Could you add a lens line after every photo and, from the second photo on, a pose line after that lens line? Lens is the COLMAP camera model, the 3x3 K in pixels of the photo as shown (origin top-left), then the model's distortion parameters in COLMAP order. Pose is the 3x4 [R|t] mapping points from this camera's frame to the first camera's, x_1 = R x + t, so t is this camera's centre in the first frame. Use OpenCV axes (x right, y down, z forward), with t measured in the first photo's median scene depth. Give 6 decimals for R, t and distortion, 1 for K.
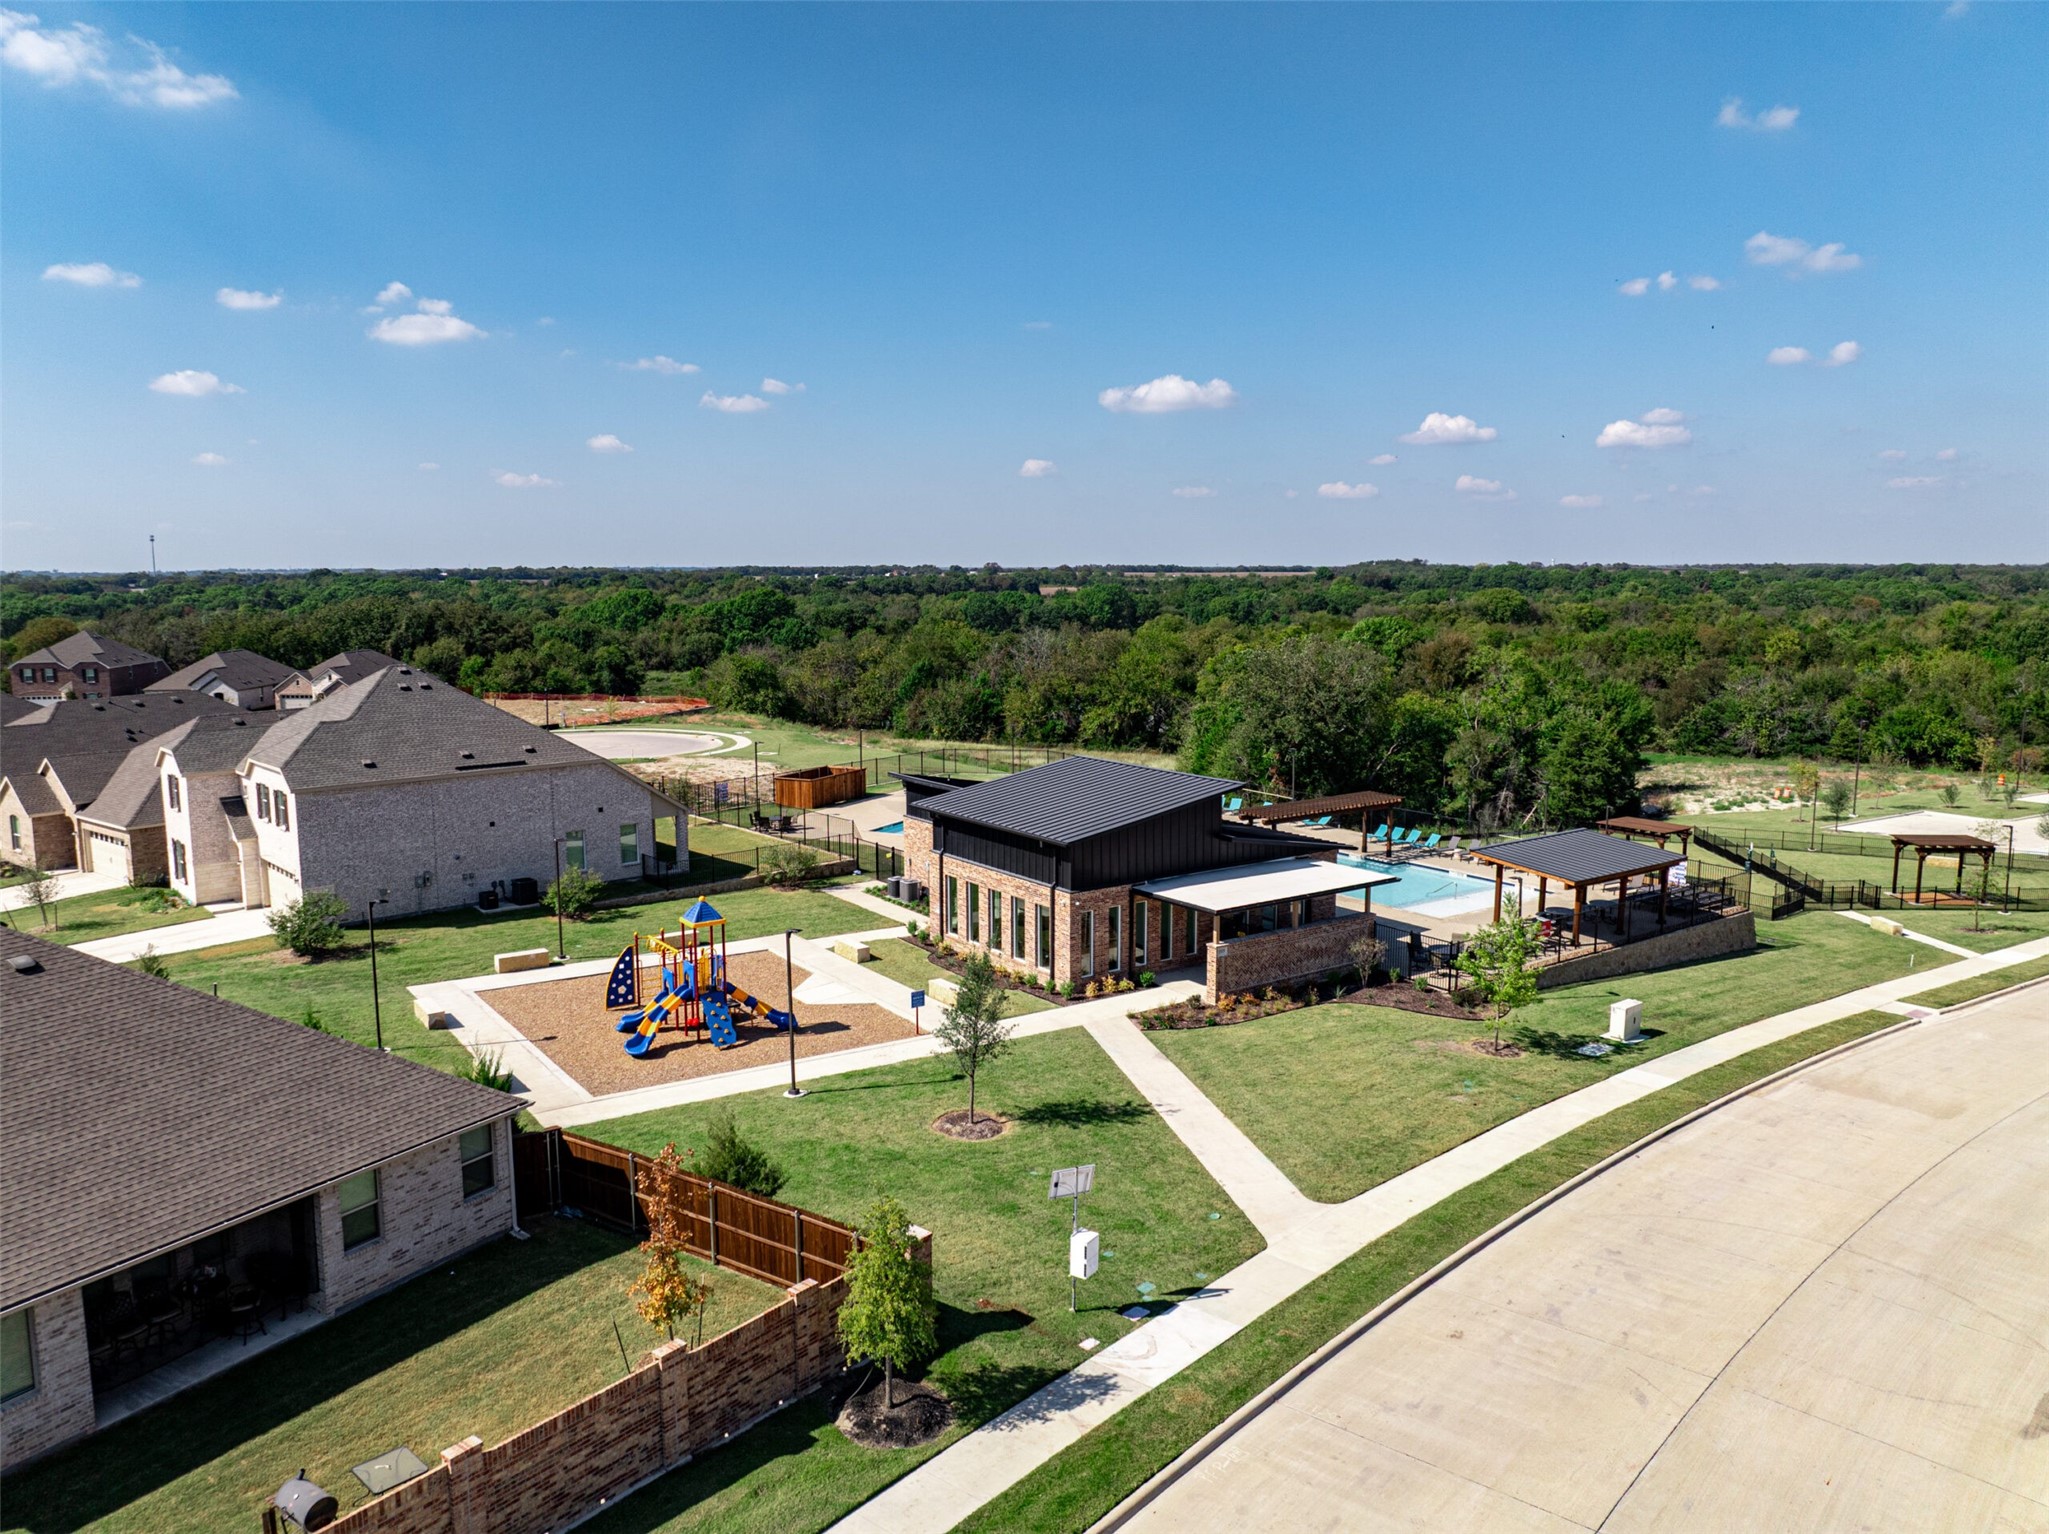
lens RADIAL K [[1447.5, 0, 1033.1], [0, 1447.5, 764.4], [0, 0, 1]] dist [-0.044826, 0.000869]
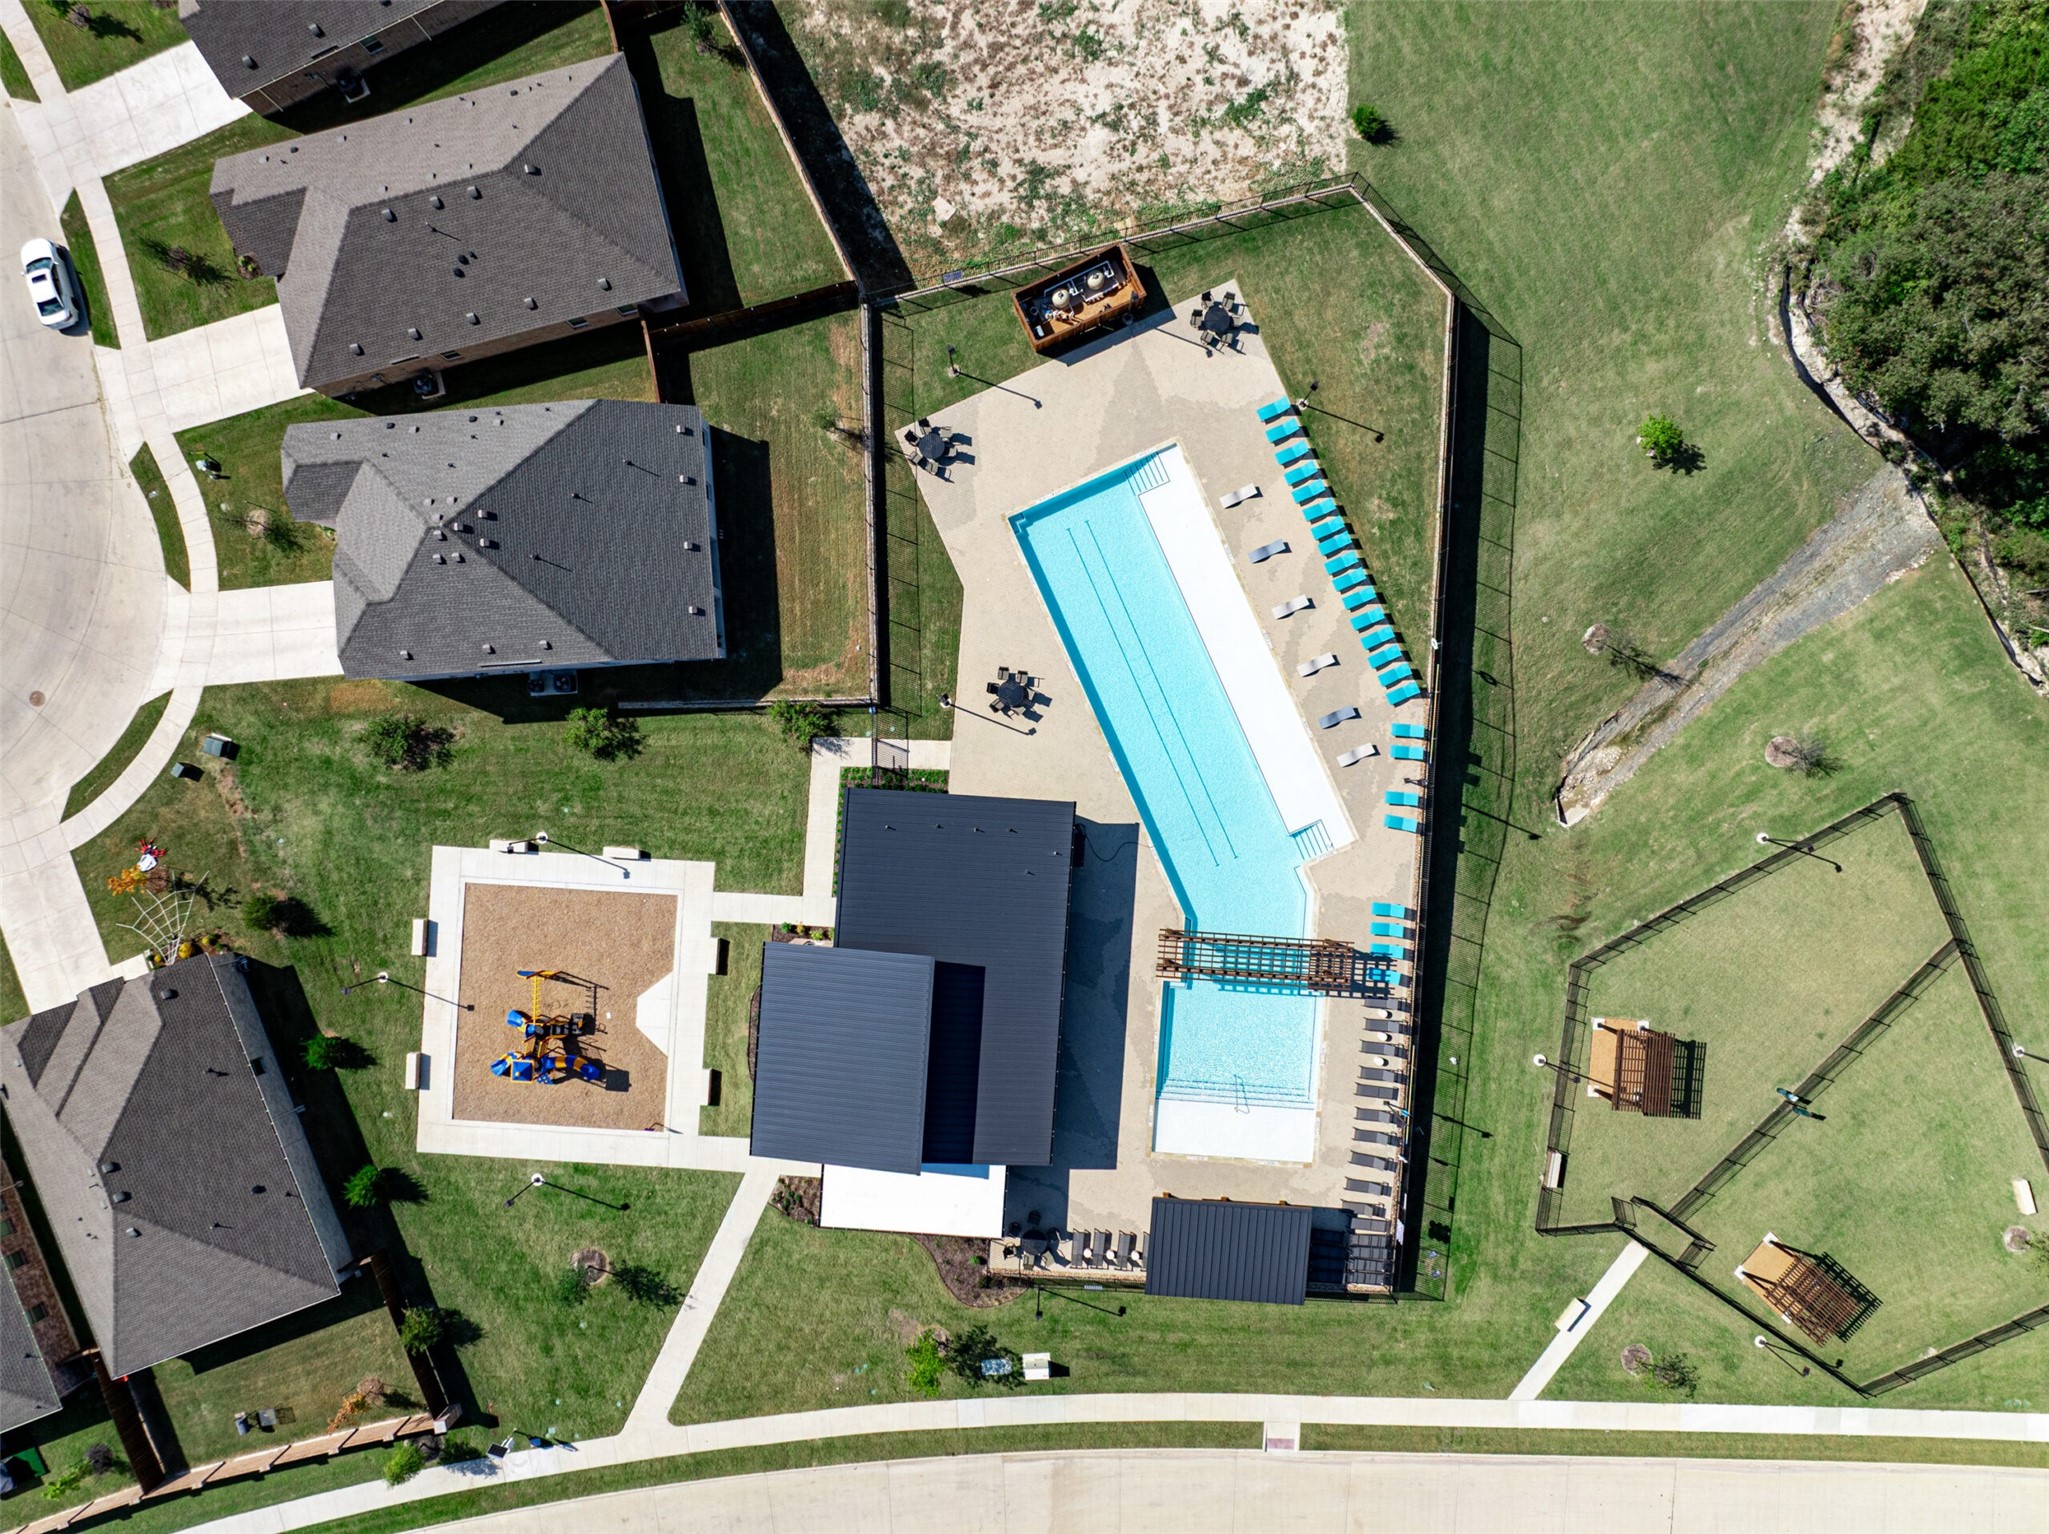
lens RADIAL K [[1447.5, 0, 1025.6], [0, 1447.5, 765.3], [0, 0, 1]] dist [-0.044826, 0.000869]
pose [[0.774280, 0.632839, 0.002241, -0.012184], [-0.078388, 0.092393, 0.992632, -1.179792], [0.627969, -0.768751, 0.121145, 1.079365]]
